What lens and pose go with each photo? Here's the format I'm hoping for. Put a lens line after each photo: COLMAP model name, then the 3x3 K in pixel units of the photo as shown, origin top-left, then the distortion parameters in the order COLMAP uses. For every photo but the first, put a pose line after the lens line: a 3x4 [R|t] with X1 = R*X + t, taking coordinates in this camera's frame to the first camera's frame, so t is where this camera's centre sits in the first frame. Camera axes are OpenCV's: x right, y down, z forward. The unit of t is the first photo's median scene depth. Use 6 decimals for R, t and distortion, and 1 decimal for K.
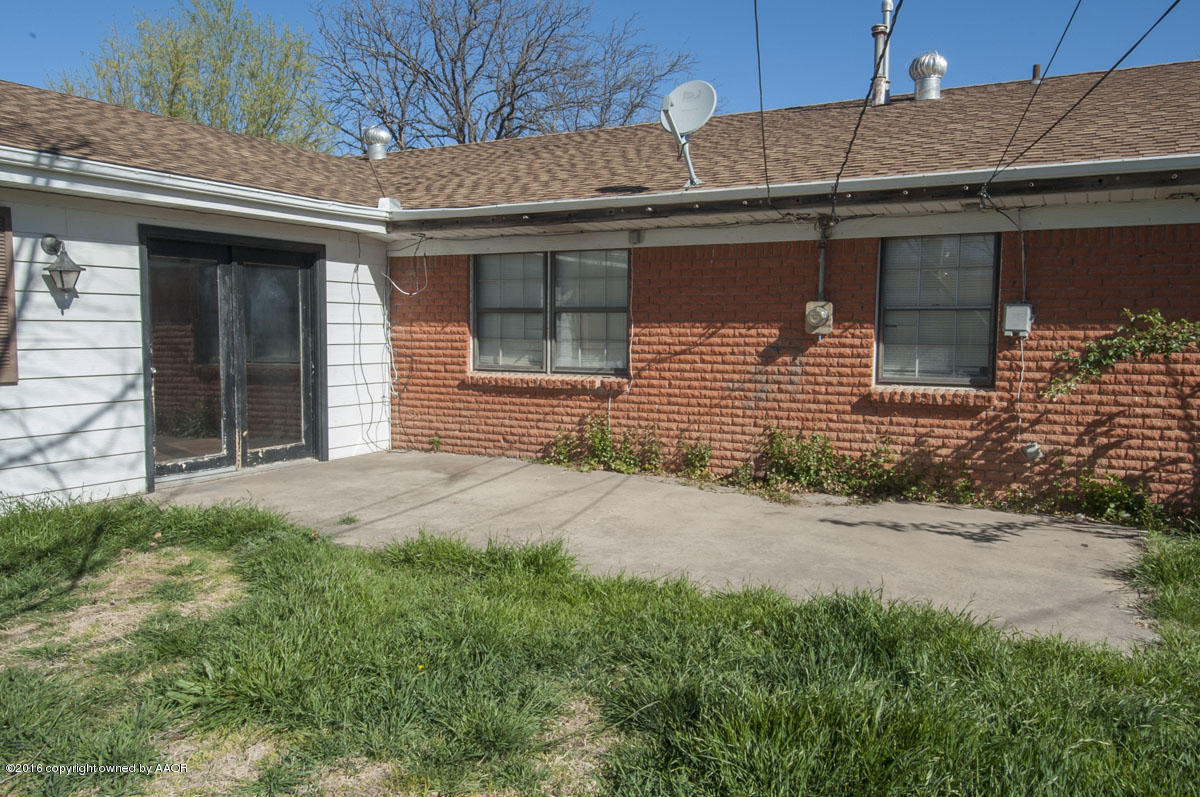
lens RADIAL K [[941.4, 0, 600.0], [0, 941.4, 398.5], [0, 0, 1]] dist [0.038406, -0.002951]
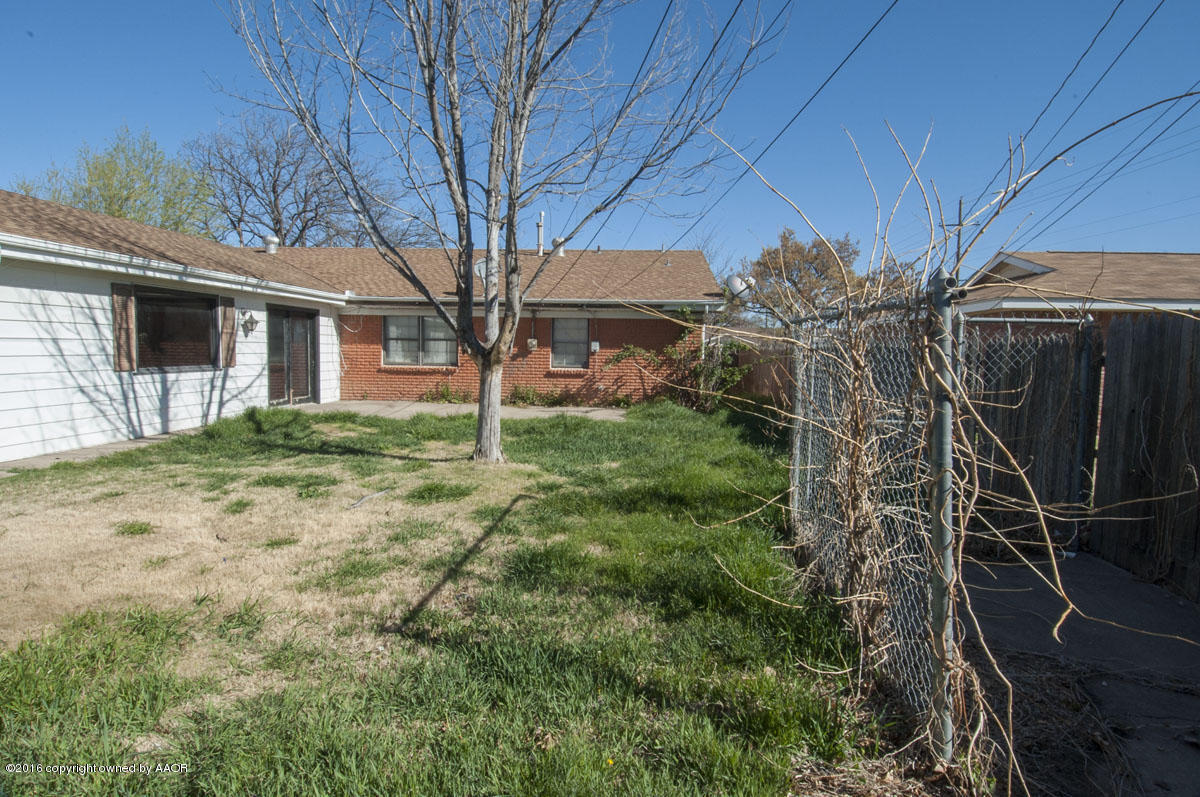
lens RADIAL K [[625.3, 0, 606.6], [0, 625.3, 389.8], [0, 0, 1]] dist [0.053230, -0.056206]
pose [[0.908032, -0.017669, 0.418528, -0.365521], [0.021194, 0.999768, -0.003773, 0.064361], [-0.418364, 0.012297, 0.908196, -0.830007]]
